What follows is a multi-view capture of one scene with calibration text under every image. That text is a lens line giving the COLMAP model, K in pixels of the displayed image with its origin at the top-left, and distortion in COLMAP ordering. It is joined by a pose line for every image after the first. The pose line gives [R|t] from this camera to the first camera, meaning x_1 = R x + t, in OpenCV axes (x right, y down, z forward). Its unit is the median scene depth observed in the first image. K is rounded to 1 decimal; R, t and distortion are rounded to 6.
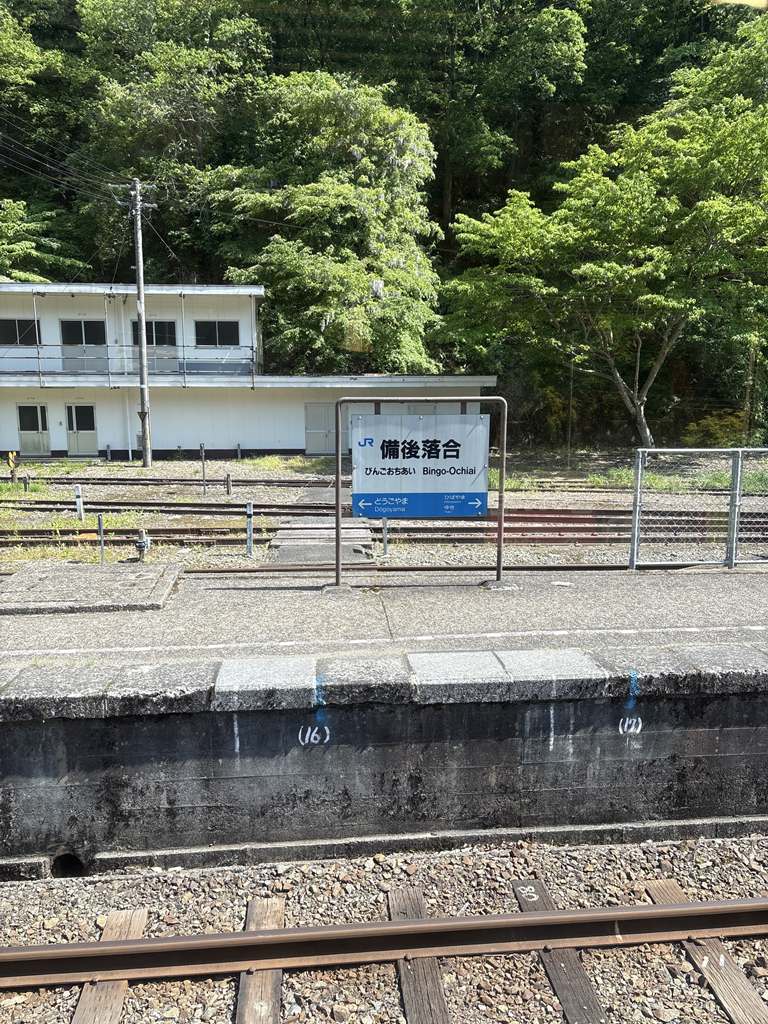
lens RADIAL K [[782.0, 0, 384.0], [0, 782.0, 512.0], [0, 0, 1]] dist [0.055288, -0.052123]
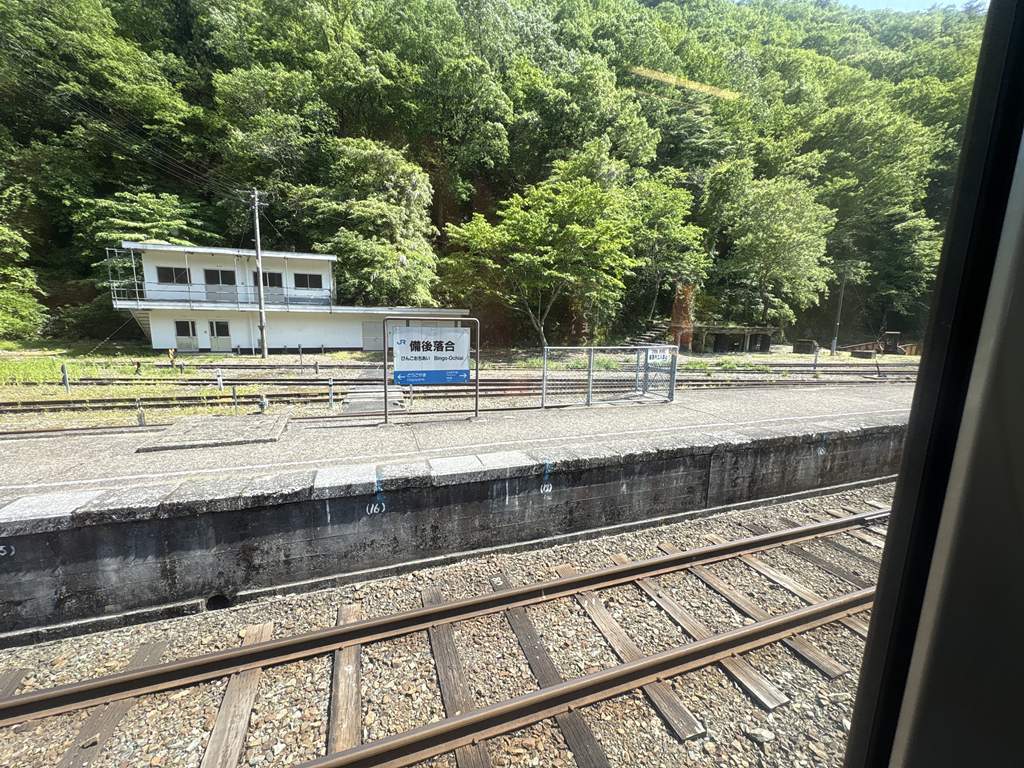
lens RADIAL K [[412.1, 0, 512.0], [0, 412.1, 384.0], [0, 0, 1]] dist [0.004155, -0.000371]
pose [[0.969290, -0.018146, 0.245249, -0.010186], [0.017090, 0.999833, 0.006433, 0.003659], [-0.245325, -0.002045, 0.969439, 0.023021]]
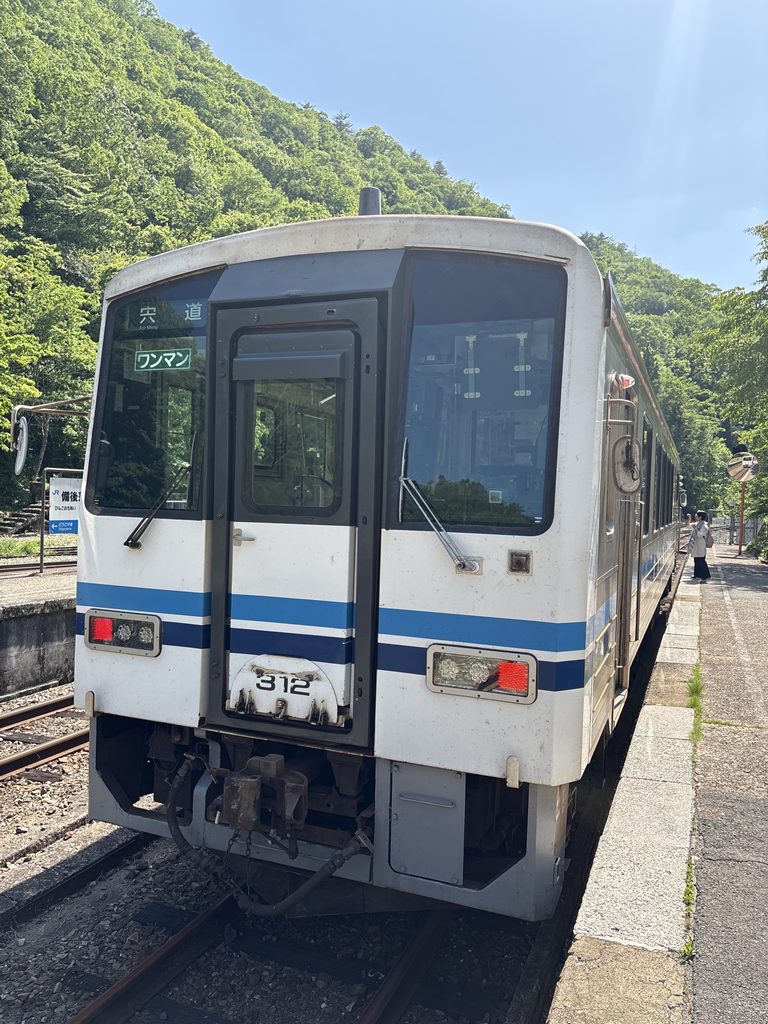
lens RADIAL K [[782.0, 0, 384.0], [0, 782.0, 512.0], [0, 0, 1]] dist [0.055288, -0.052123]
pose [[0.463736, 0.000191, 0.885973, -1.180359], [0.108801, 0.992419, -0.057163, 0.132810], [-0.879267, 0.122903, 0.460200, -0.478393]]
